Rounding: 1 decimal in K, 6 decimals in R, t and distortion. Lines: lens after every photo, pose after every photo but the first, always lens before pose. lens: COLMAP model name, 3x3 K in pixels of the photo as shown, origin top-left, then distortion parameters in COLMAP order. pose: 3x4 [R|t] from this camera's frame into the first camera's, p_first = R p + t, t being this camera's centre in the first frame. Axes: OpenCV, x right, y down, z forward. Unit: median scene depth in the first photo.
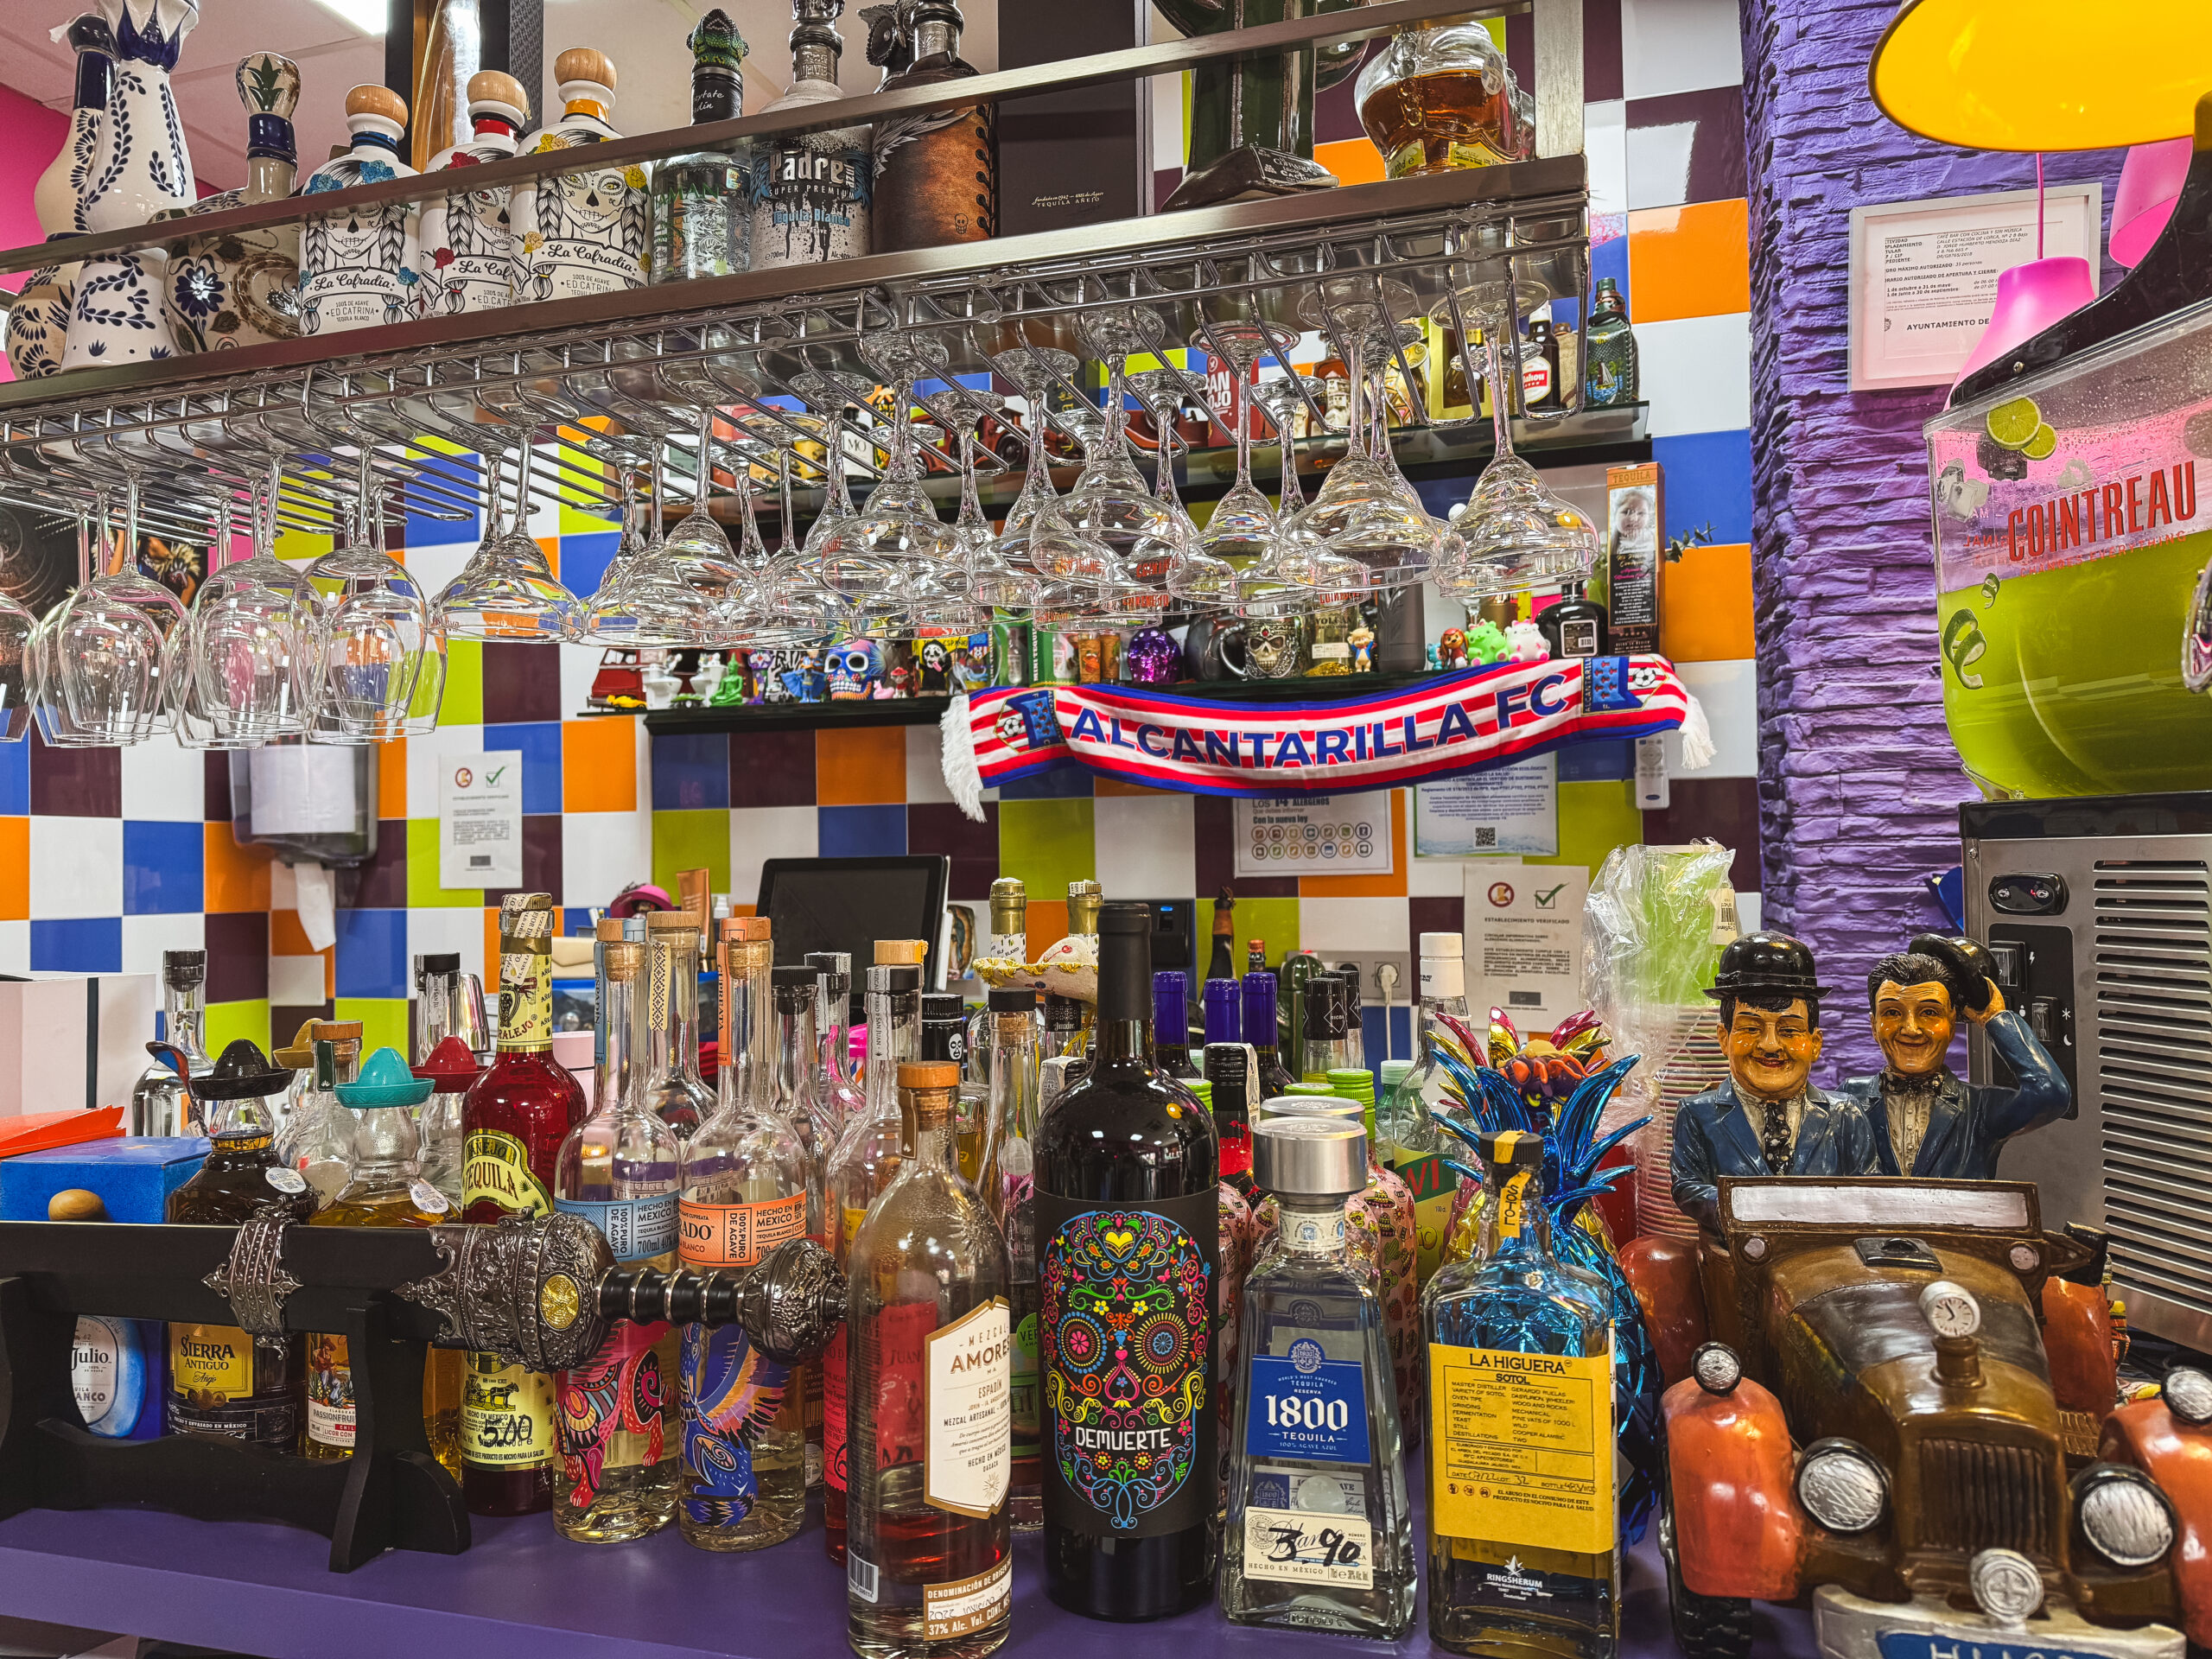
lens RADIAL K [[1541.0, 0, 1104.0], [0, 1541.0, 834.2], [0, 0, 1]] dist [-0.001825, -0.027527]
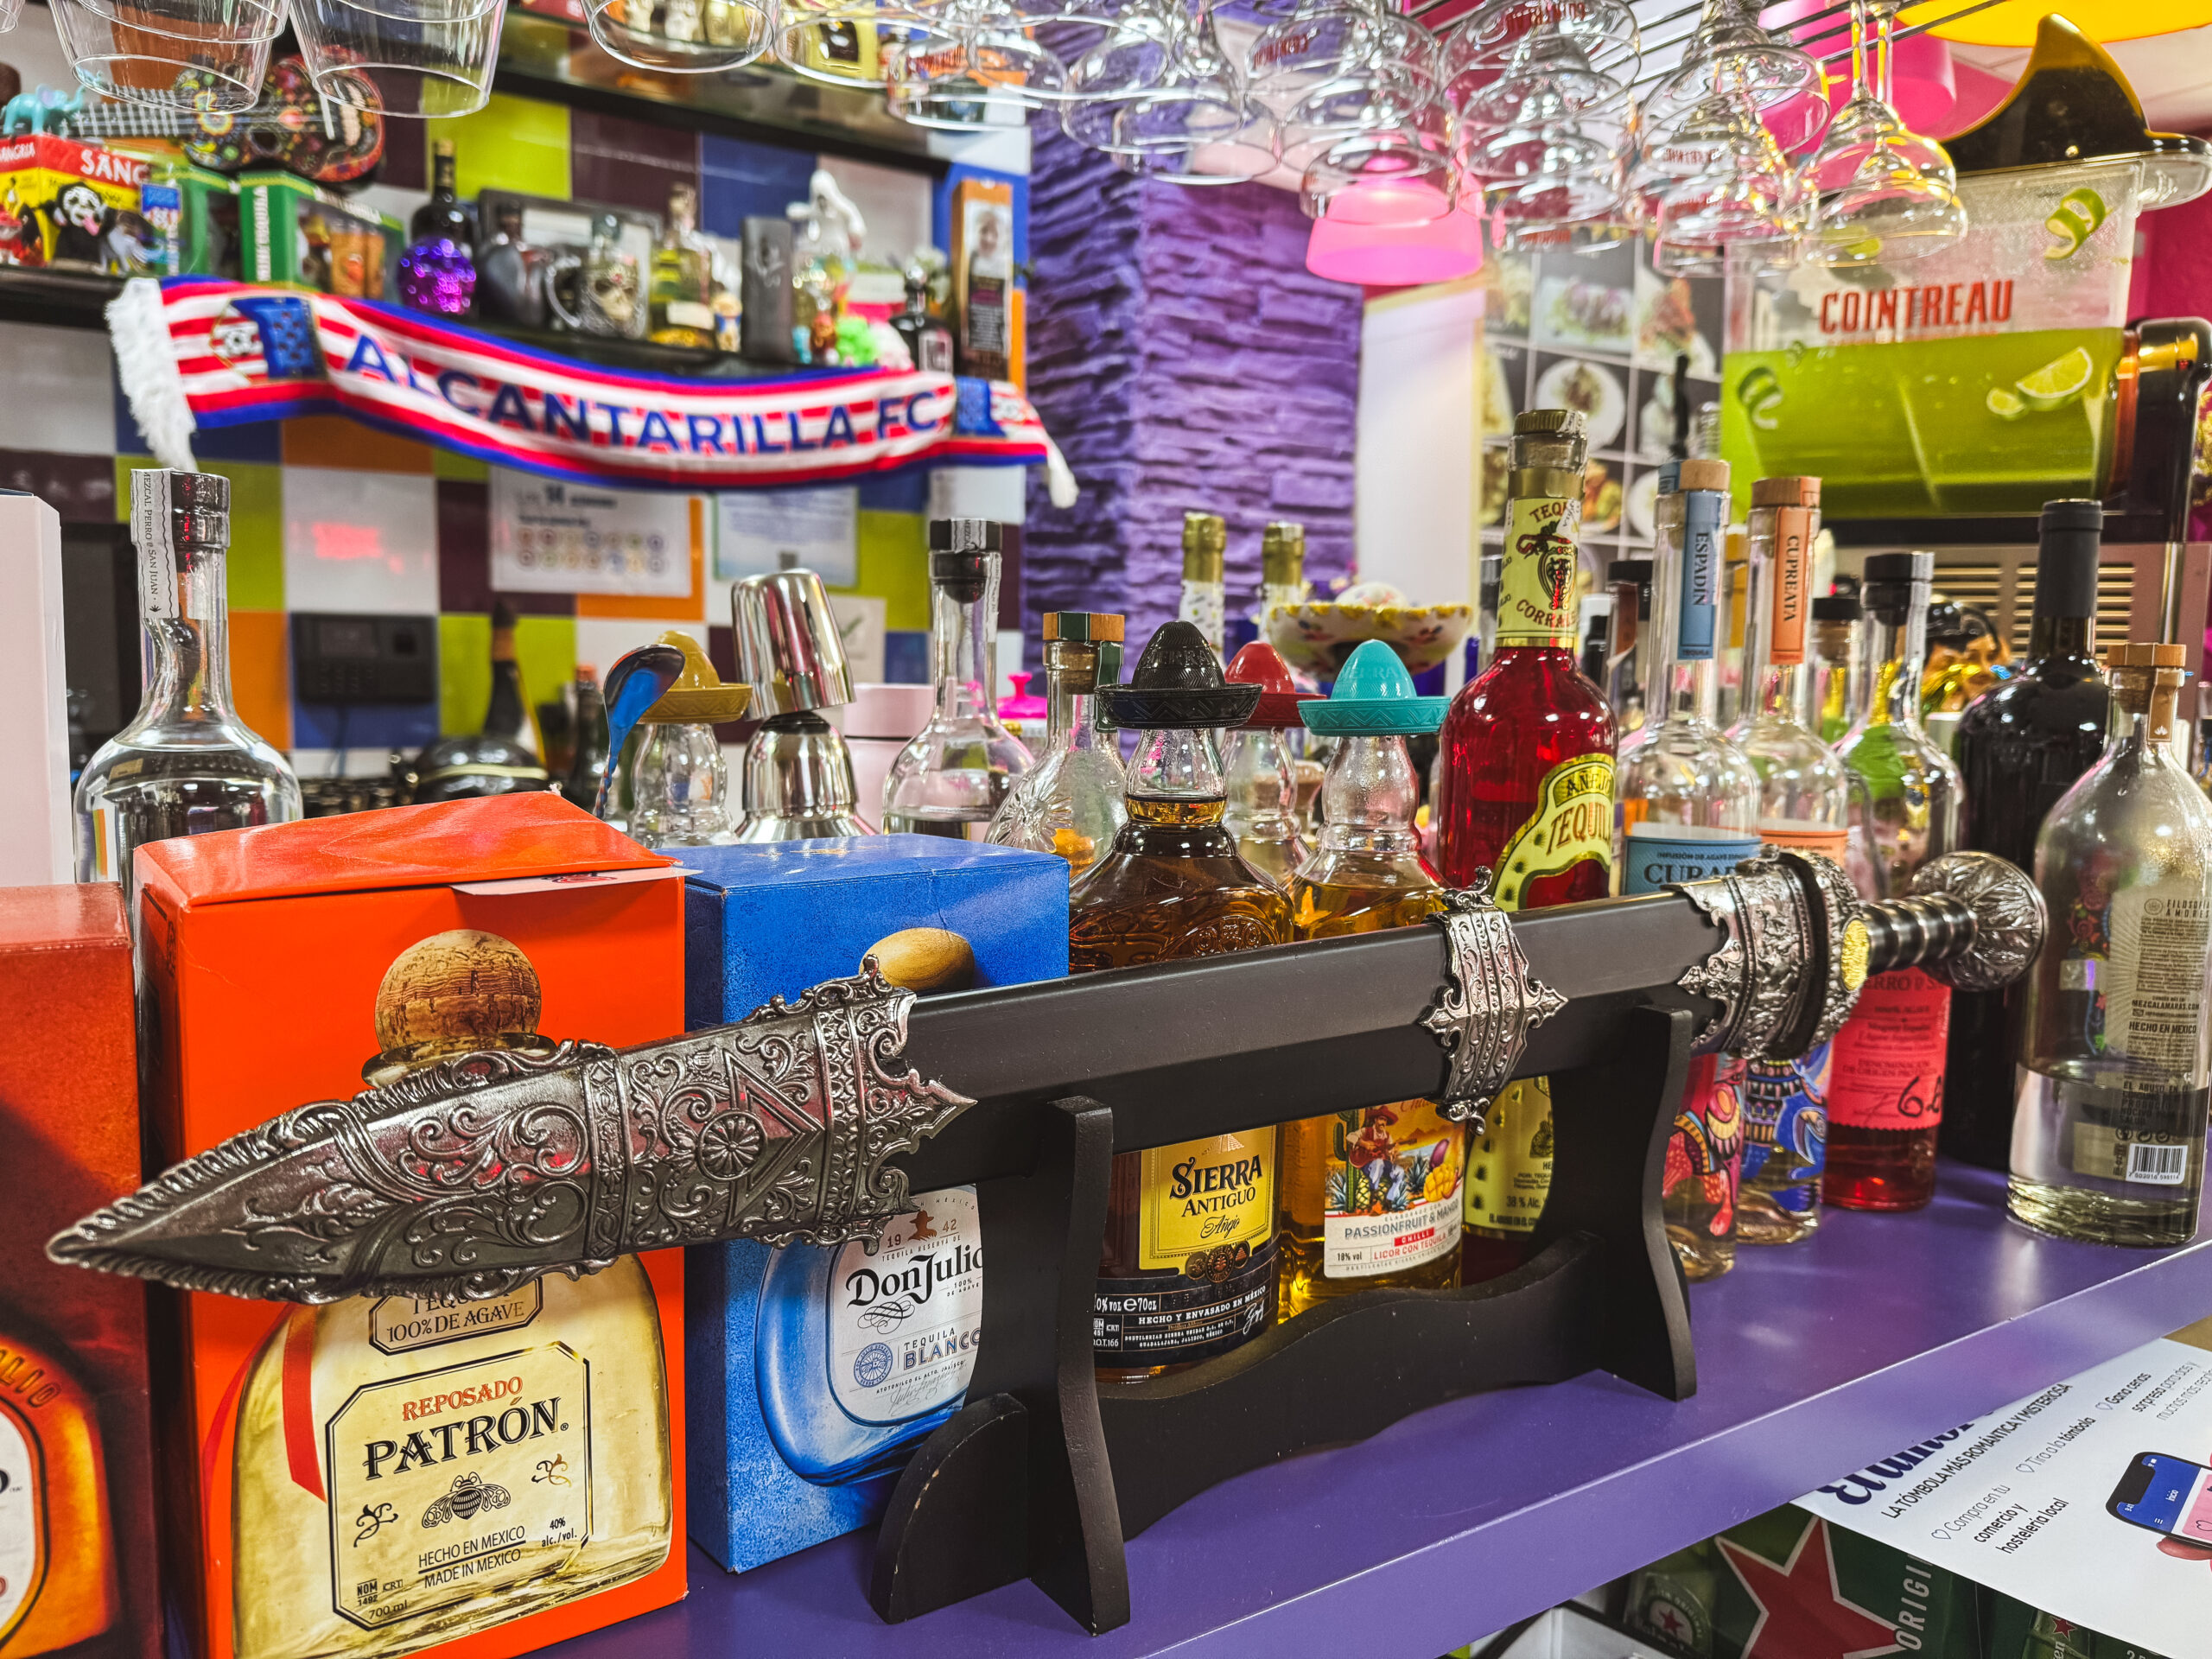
lens RADIAL K [[1541.0, 0, 1186.1], [0, 1541.0, 861.7], [0, 0, 1]] dist [-0.001825, -0.027527]
pose [[0.641343, -0.066594, 0.764359, -0.343354], [-0.048113, 0.990775, 0.126690, 0.055961], [-0.765745, -0.118027, 0.632222, 0.236822]]
